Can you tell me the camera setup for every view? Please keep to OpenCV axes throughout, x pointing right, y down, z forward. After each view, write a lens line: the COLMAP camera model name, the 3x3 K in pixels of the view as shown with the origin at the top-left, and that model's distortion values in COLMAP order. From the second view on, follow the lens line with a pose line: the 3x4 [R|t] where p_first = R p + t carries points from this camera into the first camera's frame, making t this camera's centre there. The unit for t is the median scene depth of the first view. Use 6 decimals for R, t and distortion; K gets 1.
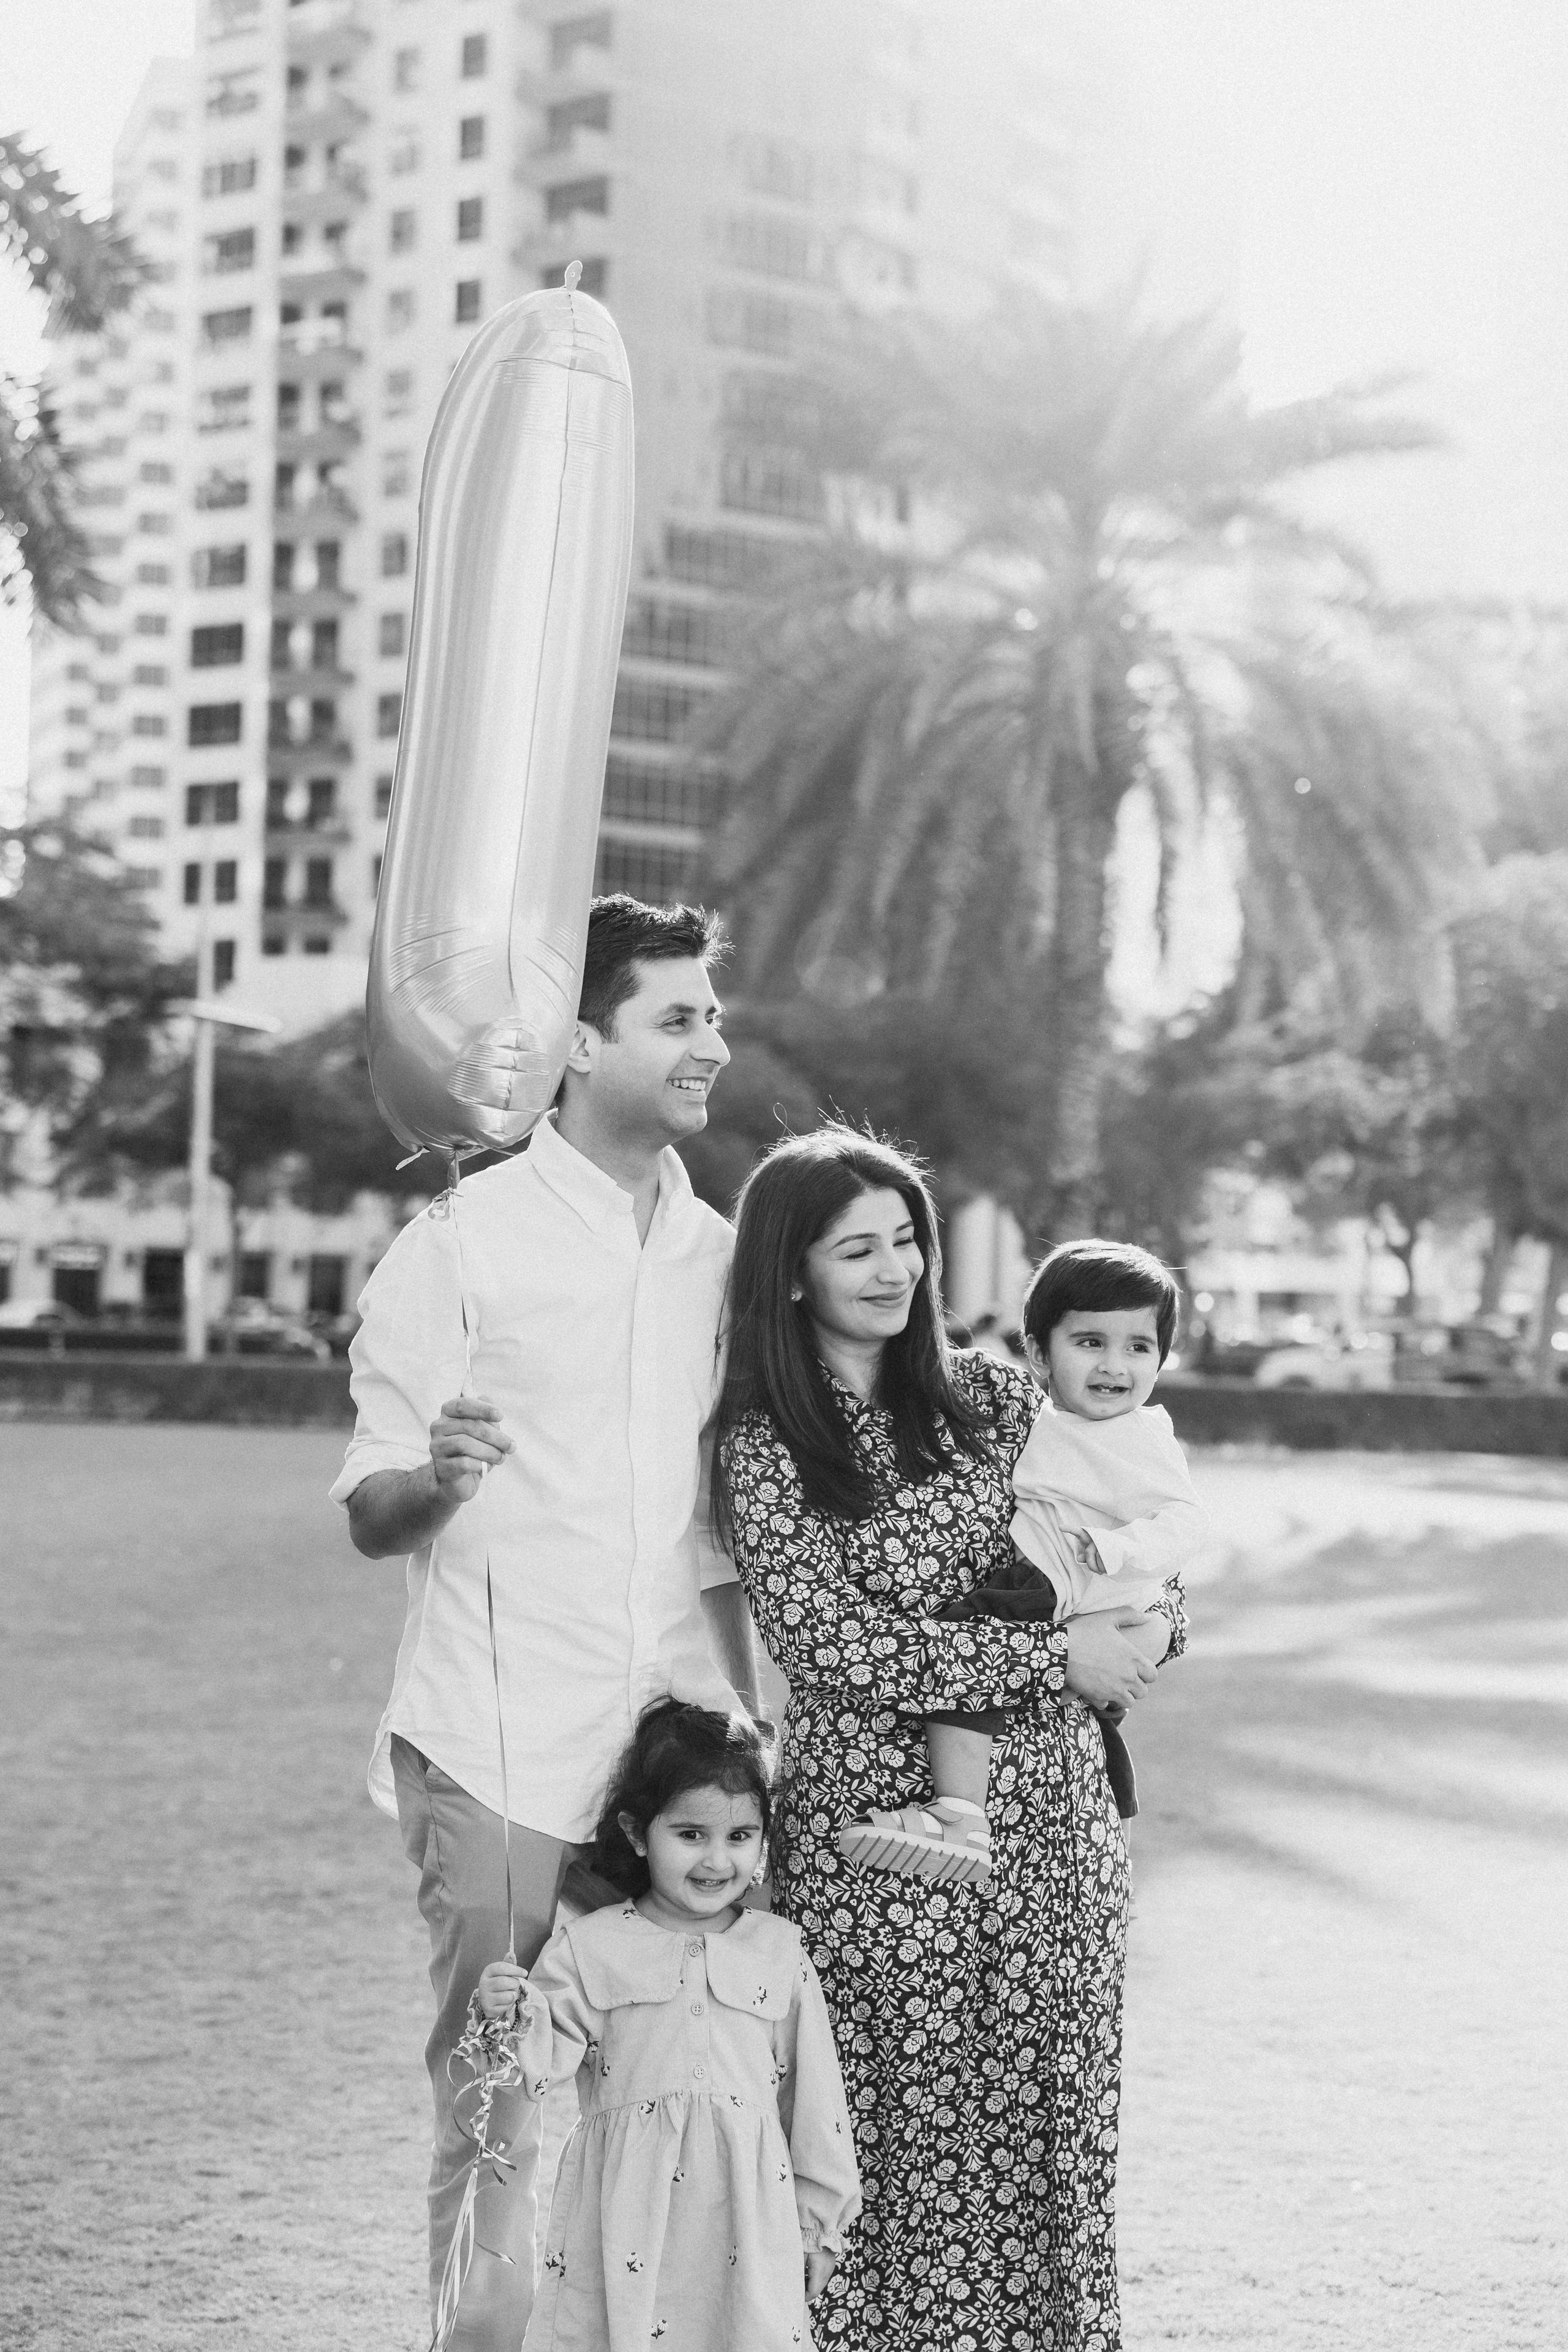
lens RADIAL K [[4314.3, 0, 784.2], [0, 4314.3, 1209.0], [0, 0, 1]] dist [-0.006576, 0.226702]
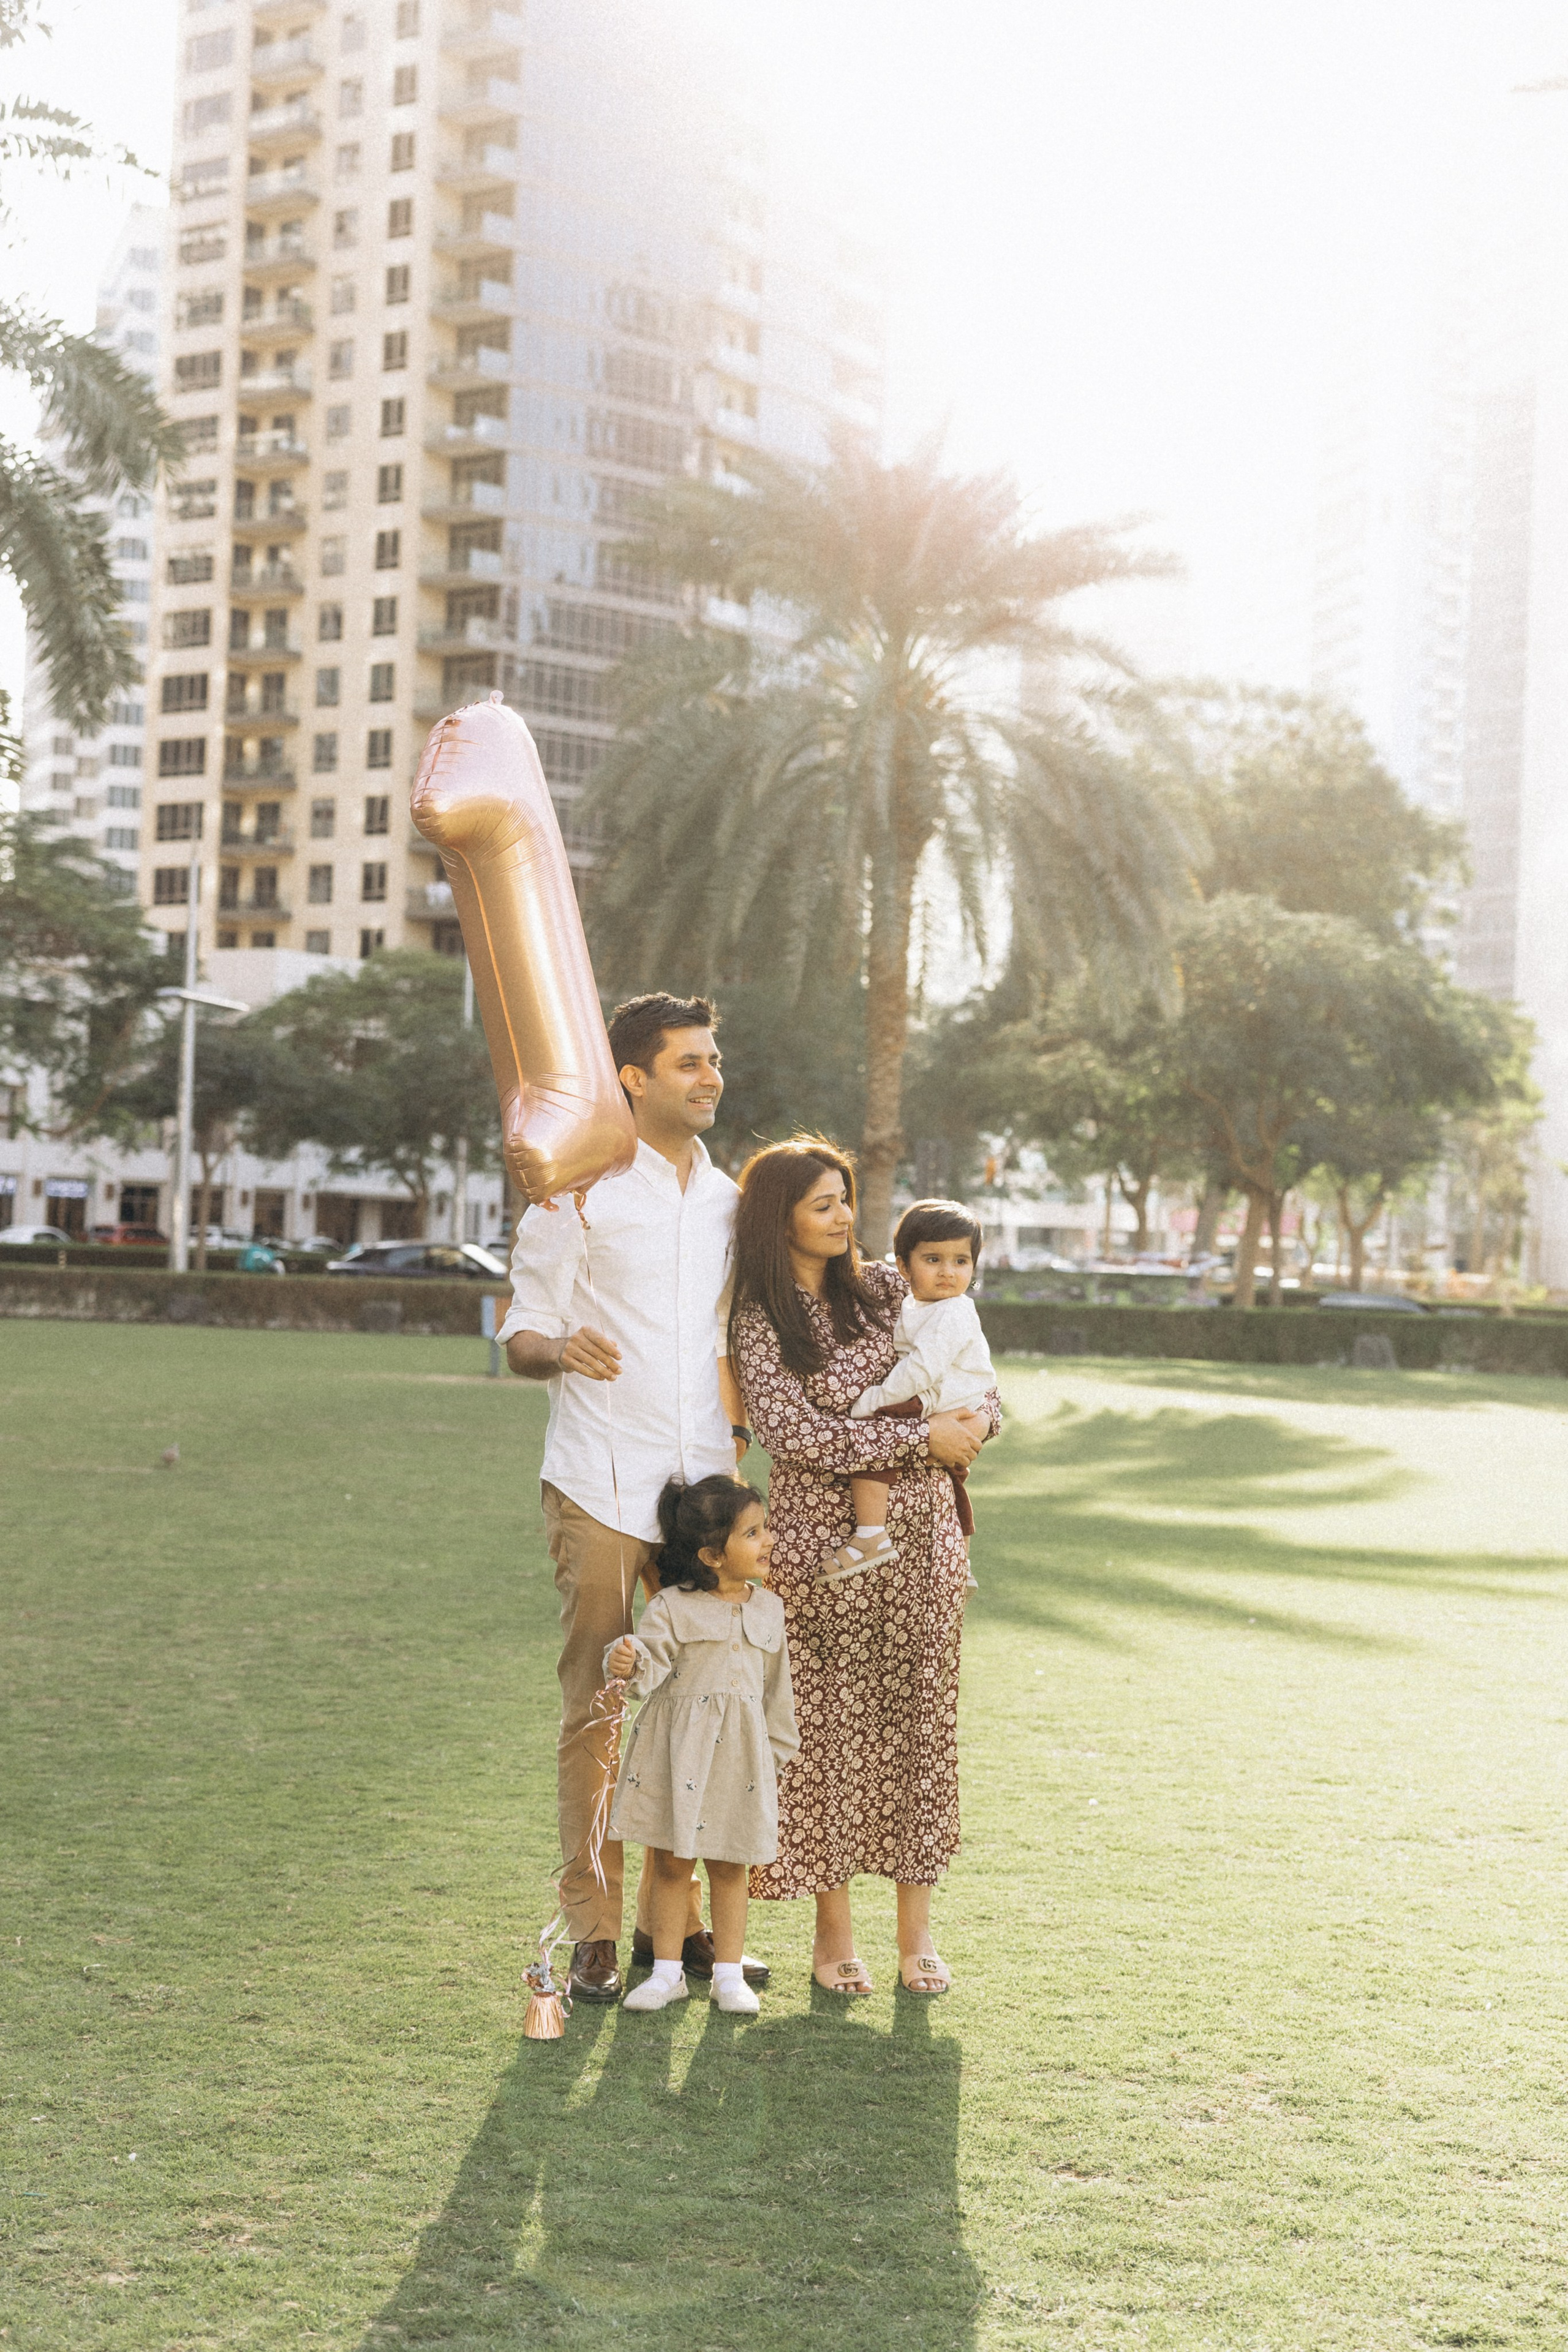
lens RADIAL K [[3533.5, 0, 784.0], [0, 3533.5, 1176.0], [0, 0, 1]] dist [0.045613, -0.119574]
pose [[0.998999, 0.012936, 0.042833, -0.005305], [-0.013167, 0.999900, 0.005121, -0.000946], [-0.042762, -0.005680, 0.999069, -0.039532]]
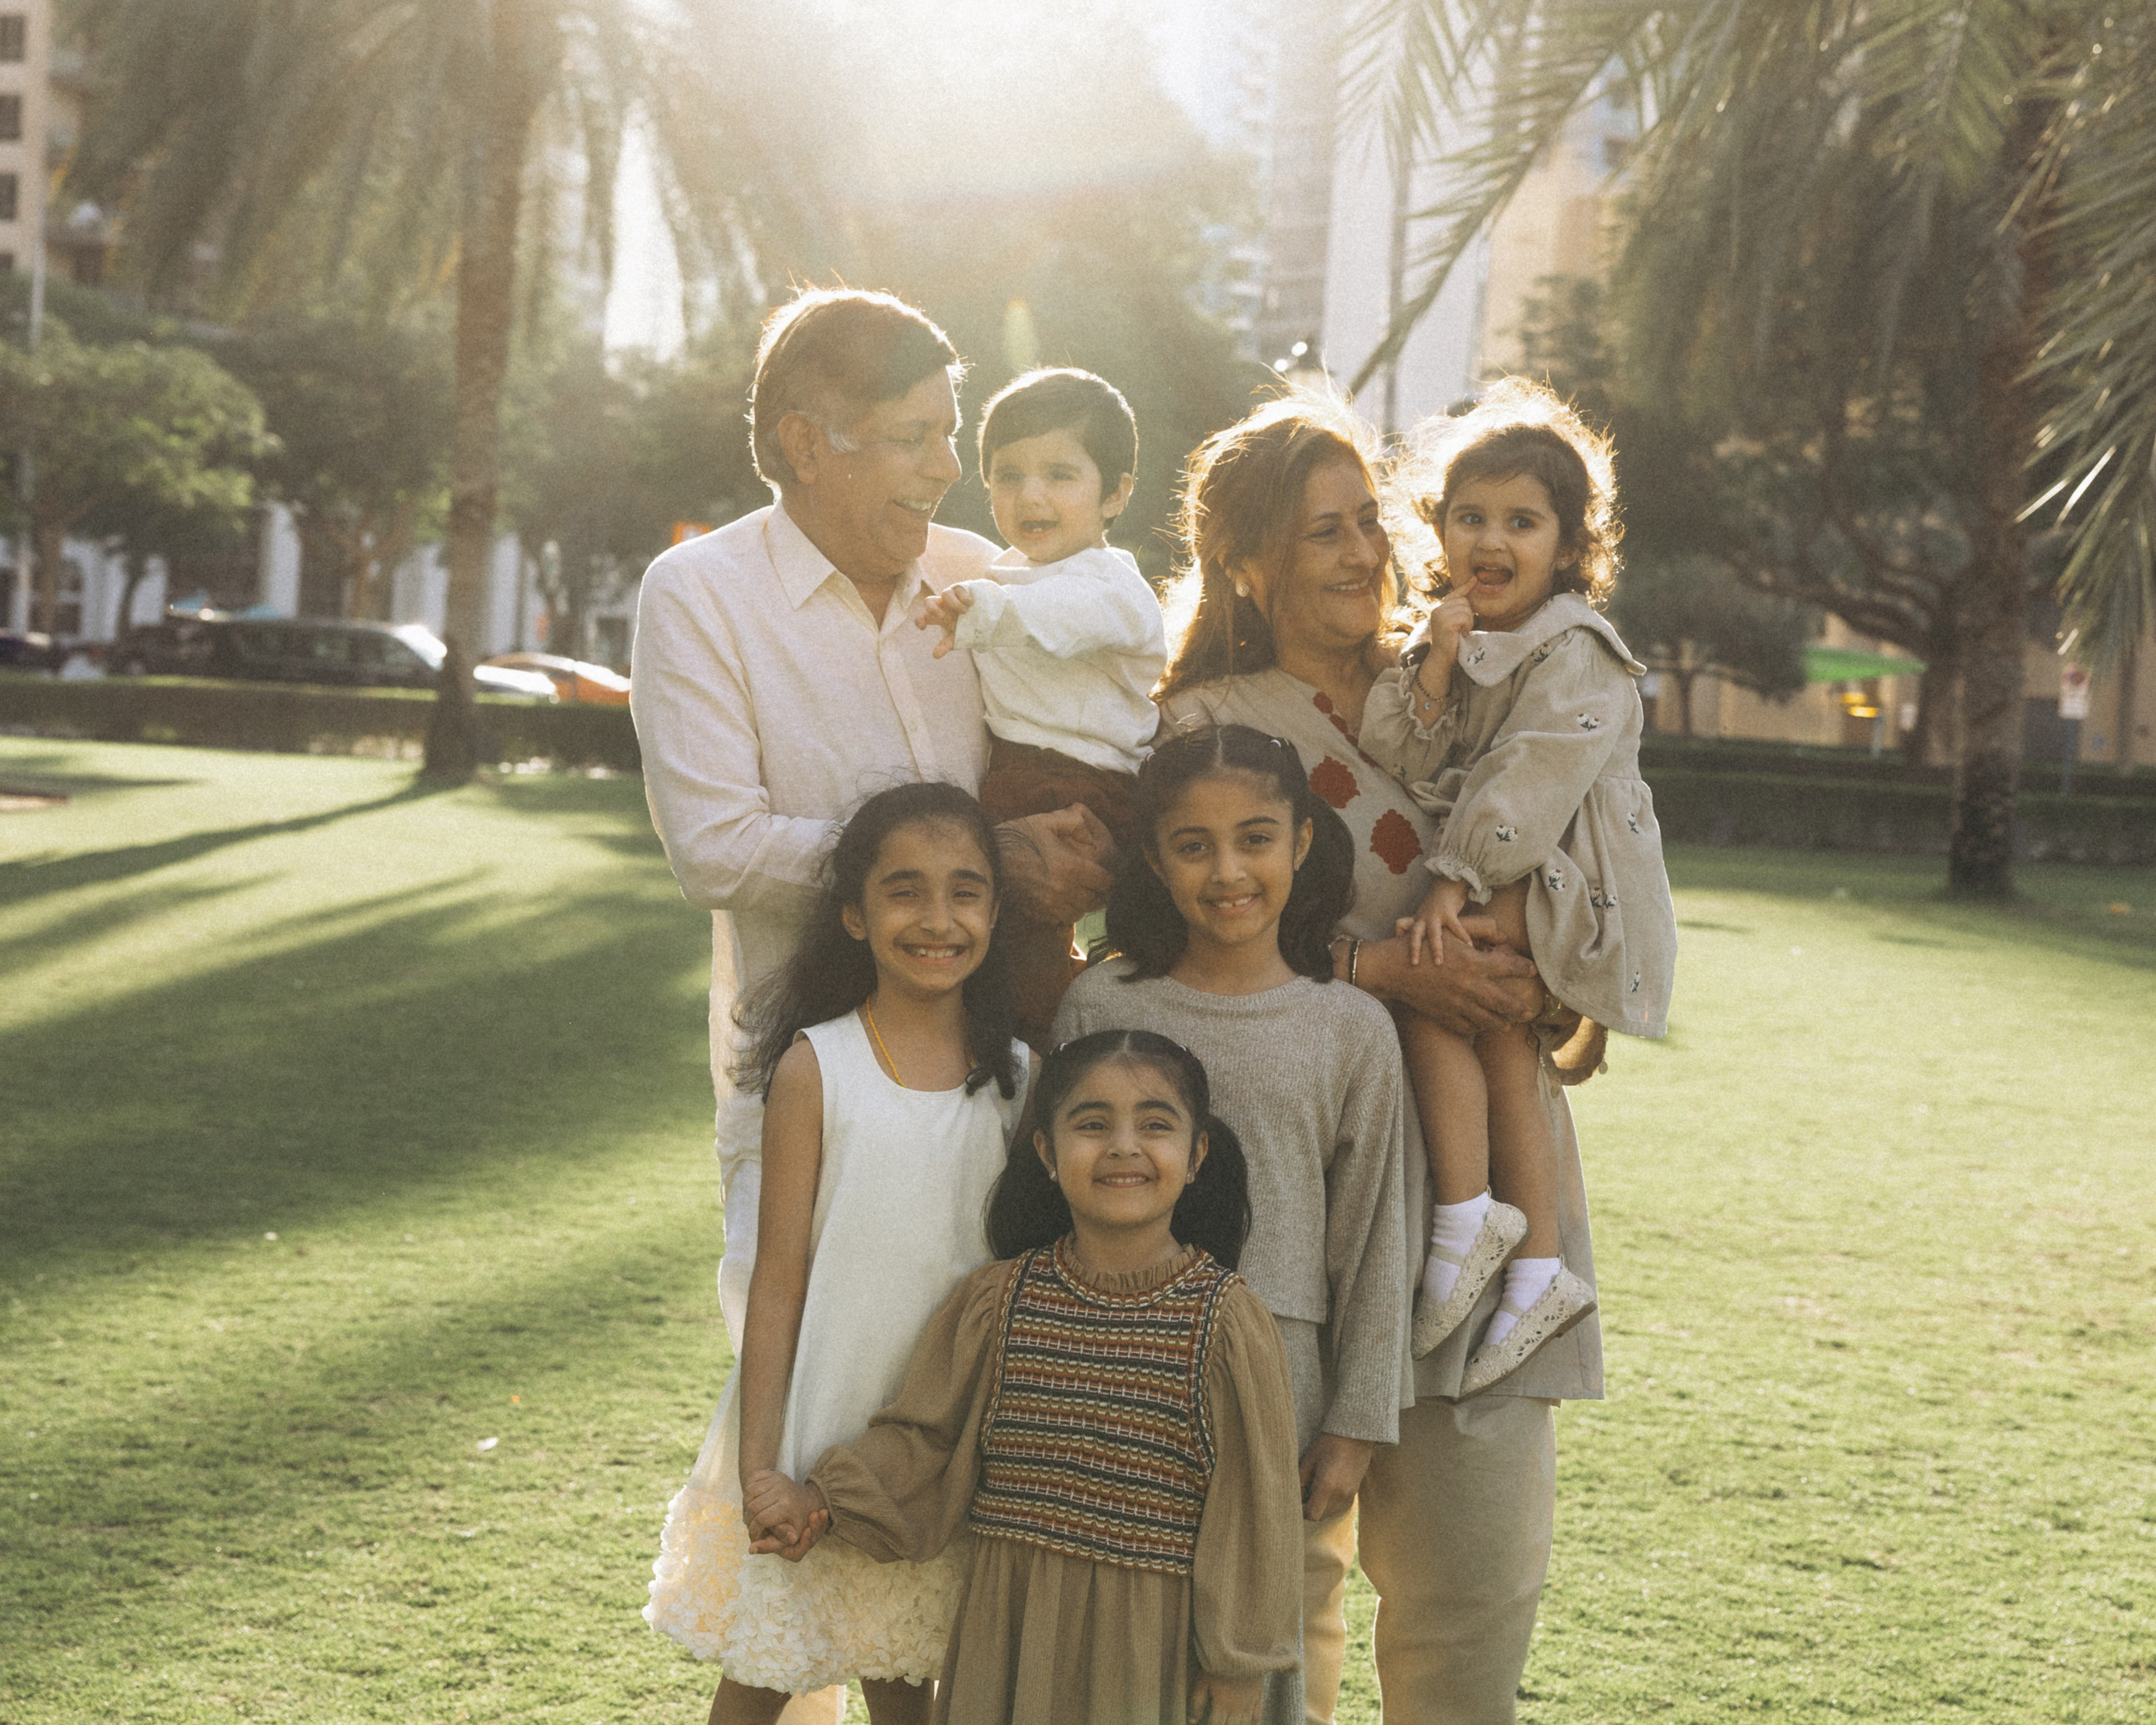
lens RADIAL K [[3831.3, 0, 1078.0], [0, 3831.3, 862.5], [0, 0, 1]] dist [0.027914, -0.157511]
pose [[0.982191, 0.029906, 0.185487, 0.025360], [-0.044584, 0.996151, 0.075474, 0.002650], [-0.182516, -0.082399, 0.979744, 0.071007]]
